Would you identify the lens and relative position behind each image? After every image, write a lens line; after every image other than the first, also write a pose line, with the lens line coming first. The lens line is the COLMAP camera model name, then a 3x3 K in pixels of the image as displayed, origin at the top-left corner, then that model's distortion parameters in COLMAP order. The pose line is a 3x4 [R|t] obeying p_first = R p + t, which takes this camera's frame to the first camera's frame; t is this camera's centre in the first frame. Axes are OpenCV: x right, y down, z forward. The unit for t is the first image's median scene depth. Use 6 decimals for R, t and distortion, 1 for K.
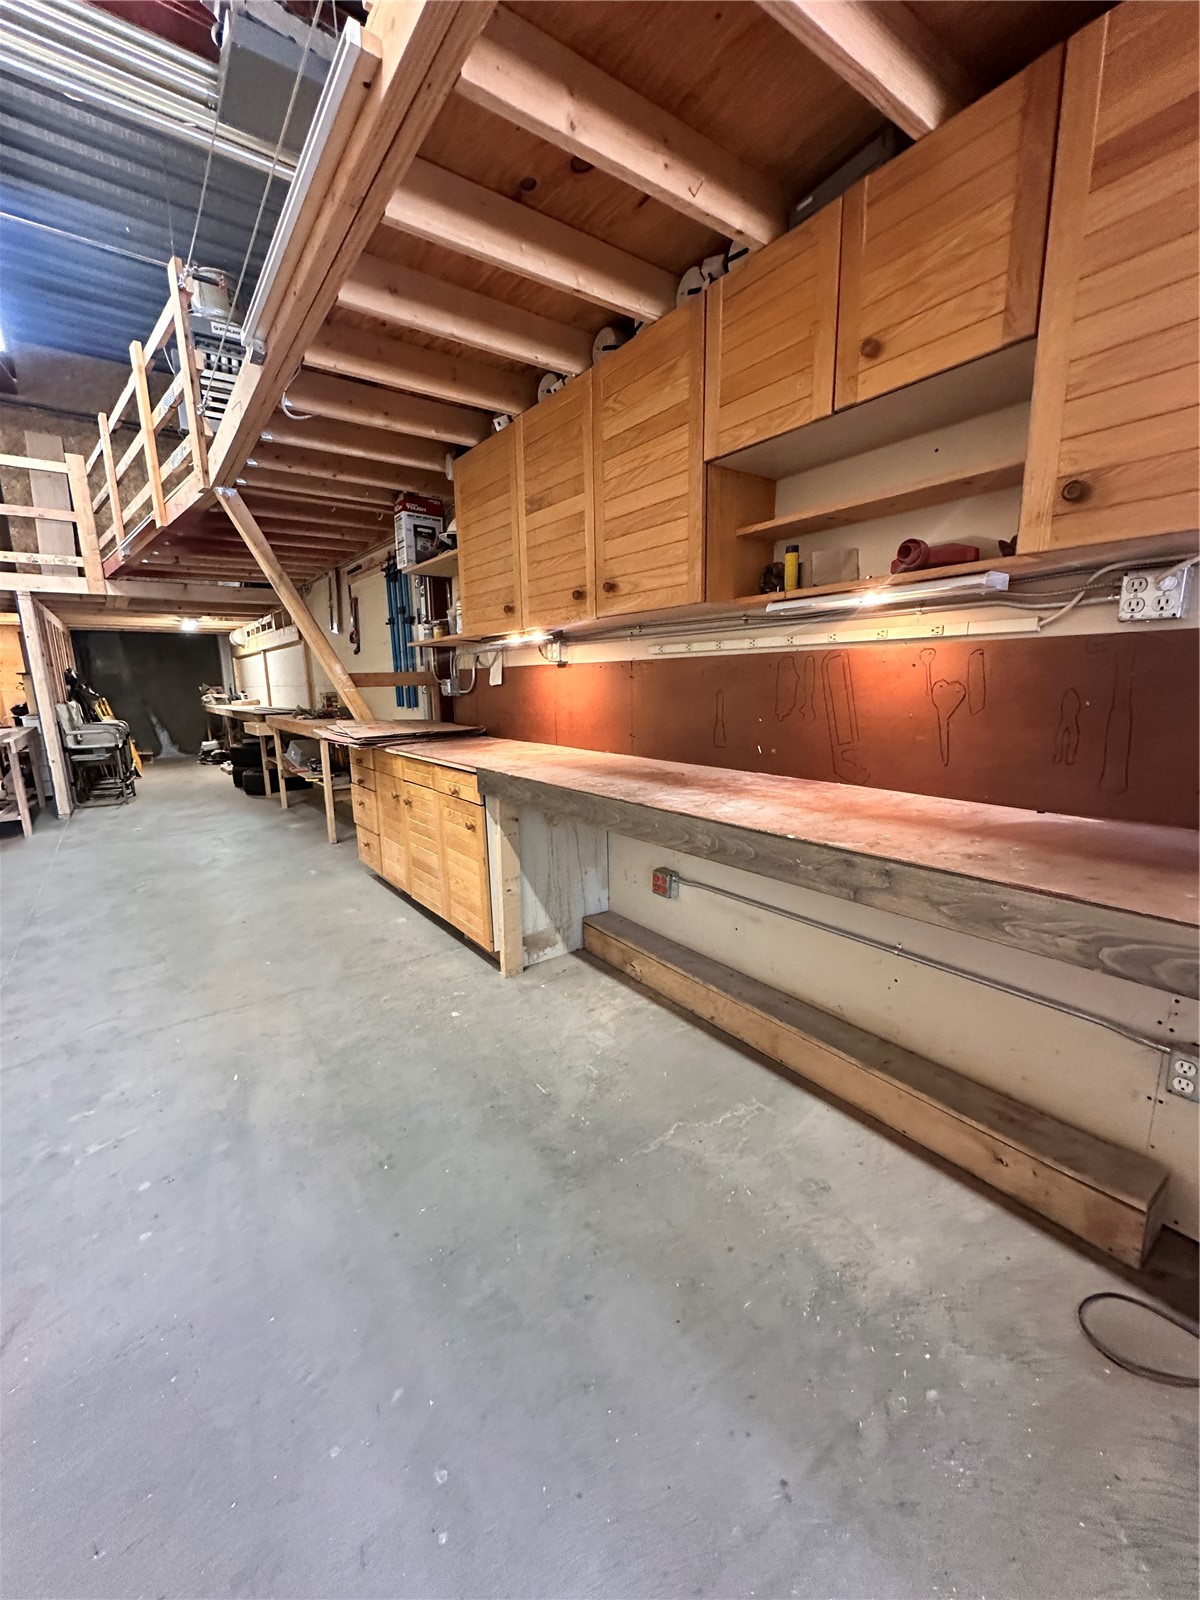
lens RADIAL K [[638.7, 0, 598.9], [0, 638.7, 802.3], [0, 0, 1]] dist [0.000333, -0.000095]
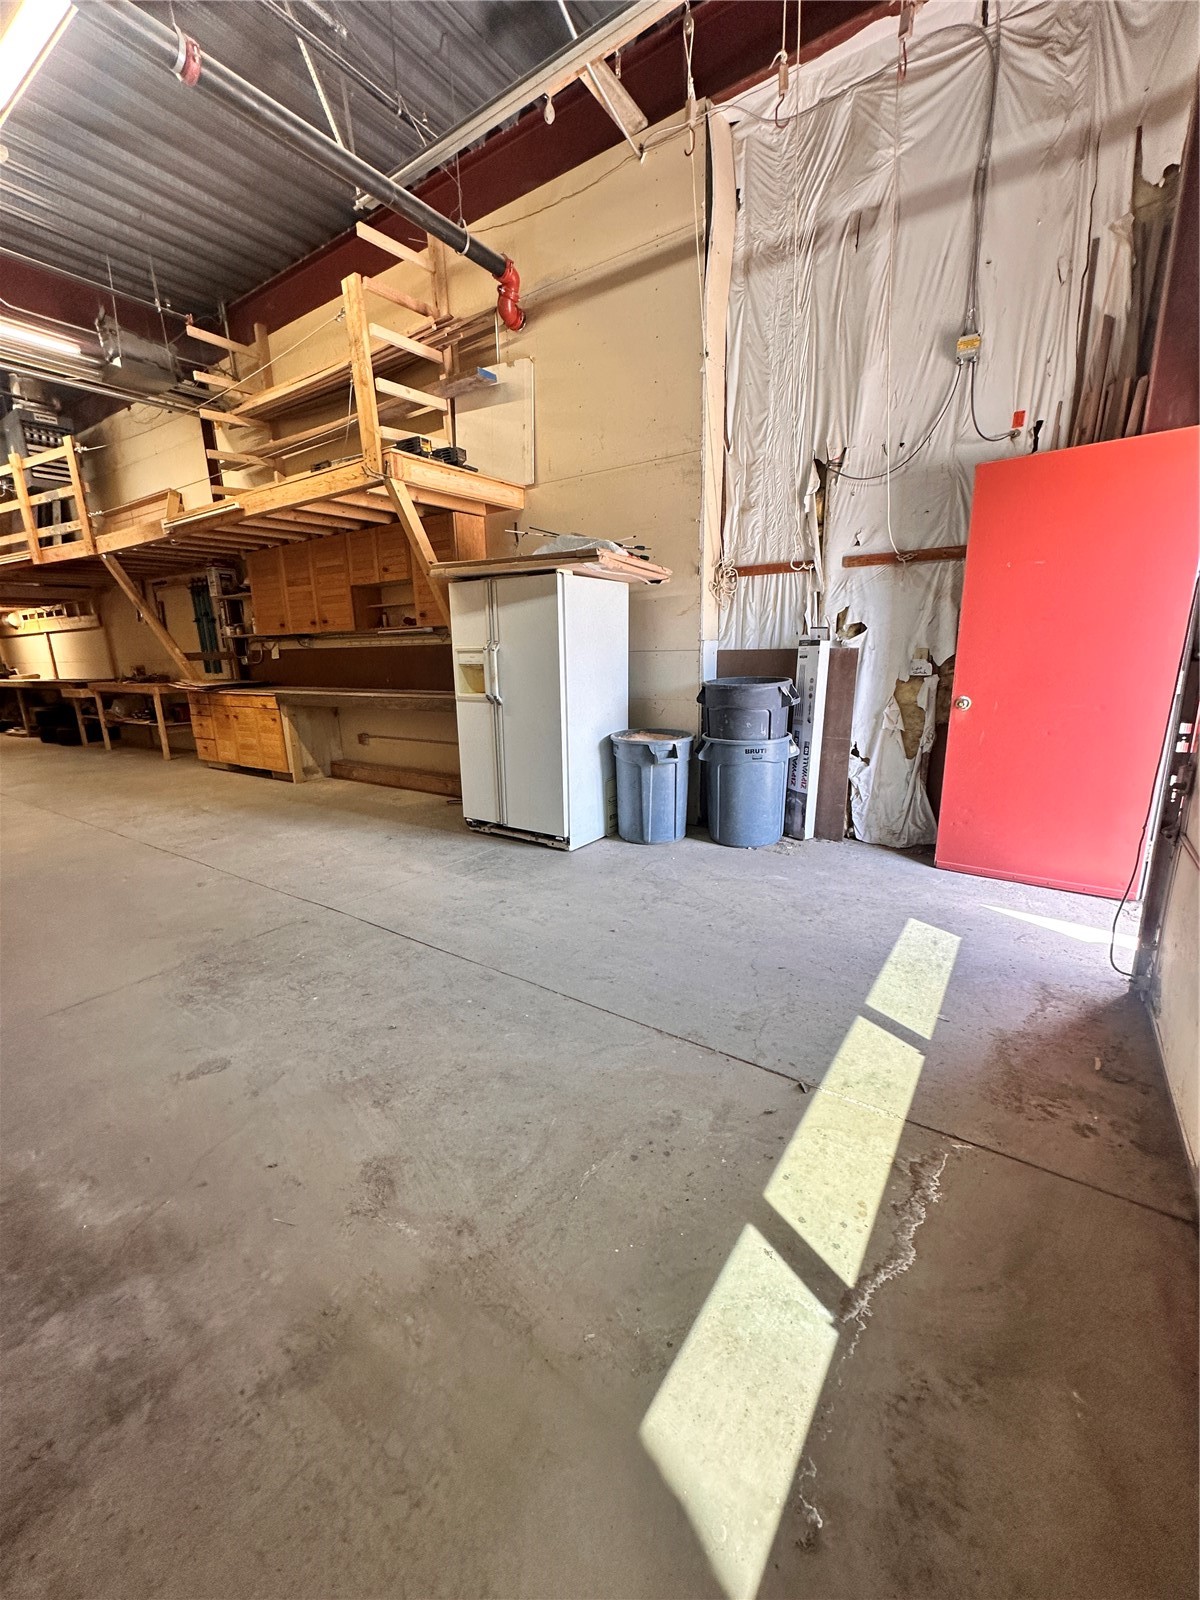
lens RADIAL K [[638.7, 0, 601.6], [0, 638.7, 802.1], [0, 0, 1]] dist [0.000333, -0.000095]
pose [[0.943468, -0.084174, 0.320598, 0.132631], [0.069782, 0.995981, 0.056139, 0.242999], [-0.324035, -0.030593, 0.945550, -1.352551]]
